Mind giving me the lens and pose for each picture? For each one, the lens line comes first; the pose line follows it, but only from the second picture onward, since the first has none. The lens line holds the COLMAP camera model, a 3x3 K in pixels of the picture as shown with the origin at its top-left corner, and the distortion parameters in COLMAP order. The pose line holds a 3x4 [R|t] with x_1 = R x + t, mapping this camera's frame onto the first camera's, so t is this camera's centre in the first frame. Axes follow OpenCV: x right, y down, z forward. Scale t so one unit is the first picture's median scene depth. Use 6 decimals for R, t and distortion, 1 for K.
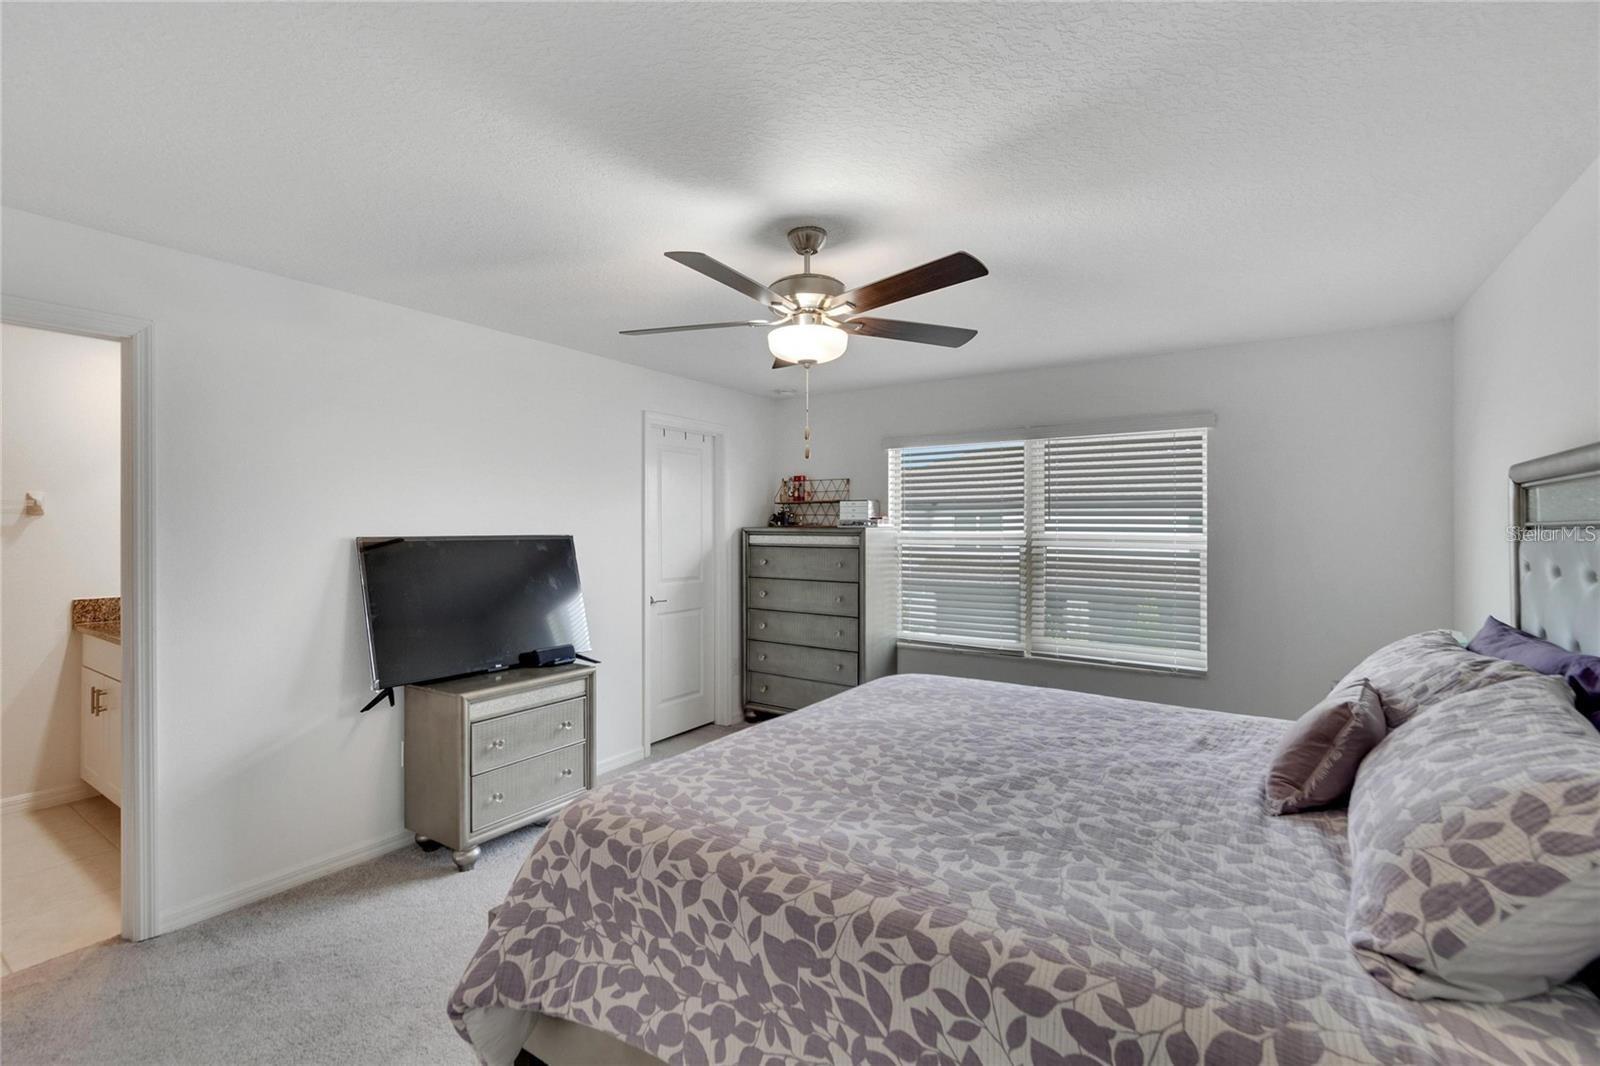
lens RADIAL K [[705.9, 0, 789.1], [0, 705.9, 533.5], [0, 0, 1]] dist [-0.000283, -0.000635]
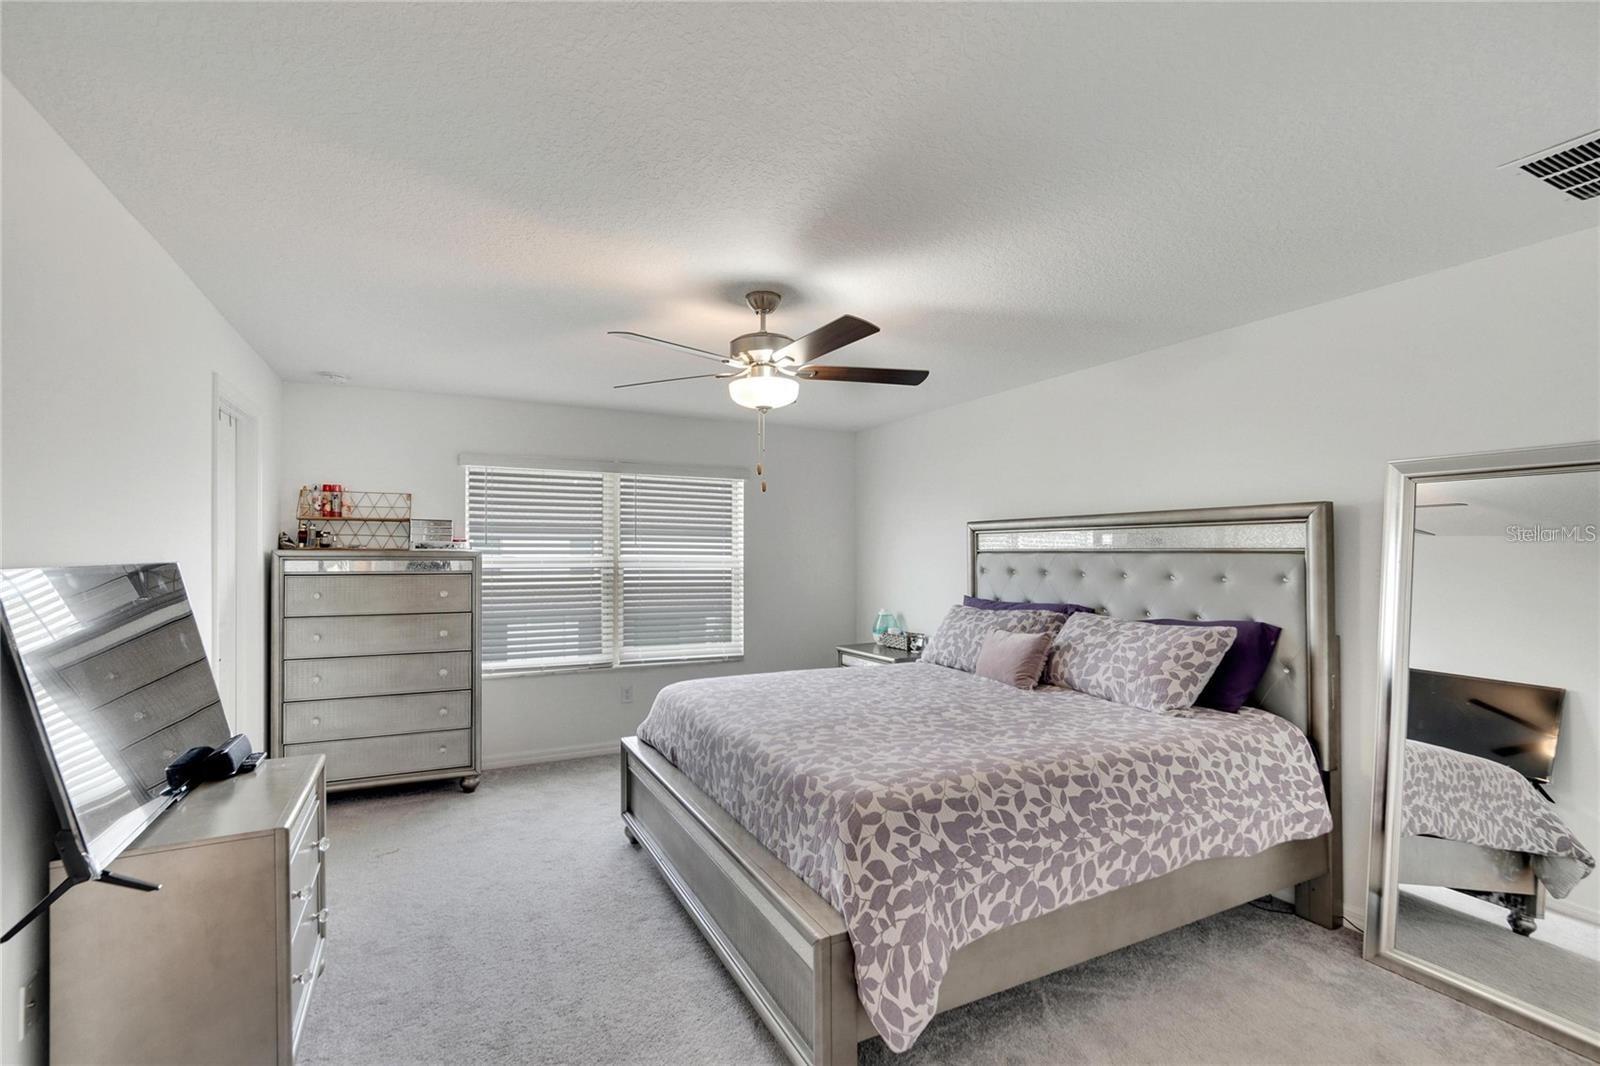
lens RADIAL K [[708.7, 0, 781.0], [0, 708.7, 553.7], [0, 0, 1]] dist [0.000107, -0.000121]
pose [[0.493890, -0.000978, 0.869524, -1.130800], [0.004788, 0.999987, -0.001594, -0.003818], [-0.869511, 0.004950, 0.493888, 0.475635]]
